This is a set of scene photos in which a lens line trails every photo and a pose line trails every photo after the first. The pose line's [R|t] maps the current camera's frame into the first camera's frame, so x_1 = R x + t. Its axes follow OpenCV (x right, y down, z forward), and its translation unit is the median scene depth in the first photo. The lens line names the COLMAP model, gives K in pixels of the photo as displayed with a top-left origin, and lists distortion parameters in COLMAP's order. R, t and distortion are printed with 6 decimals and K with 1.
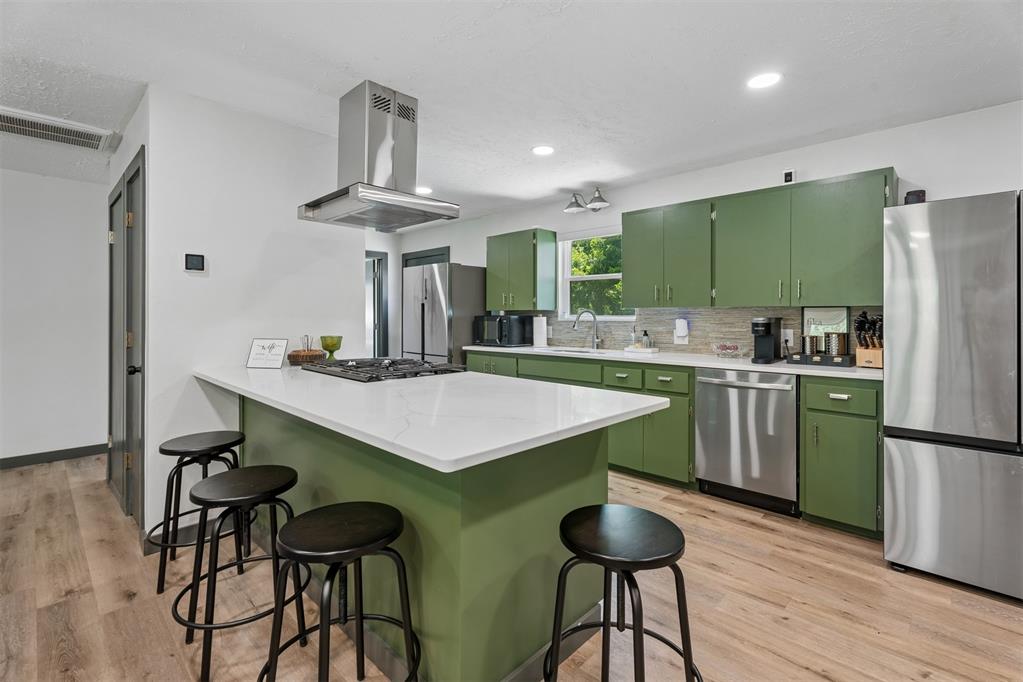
lens RADIAL K [[465.2, 0, 507.5], [0, 465.2, 316.6], [0, 0, 1]] dist [-0.000619, 0.000457]
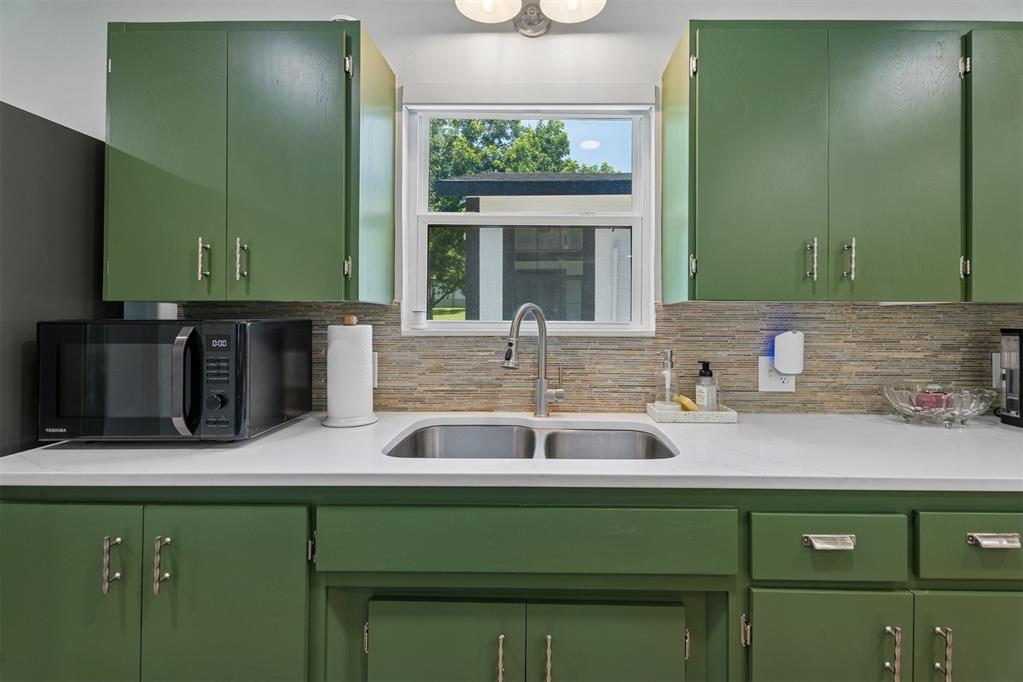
lens RADIAL K [[465.2, 0, 532.8], [0, 465.2, 317.4], [0, 0, 1]] dist [-0.000619, 0.000457]
pose [[0.722142, 0.006389, 0.691715, -0.055901], [-0.003728, 0.999979, -0.005344, -0.003052], [-0.691734, 0.001281, 0.722151, 0.696149]]
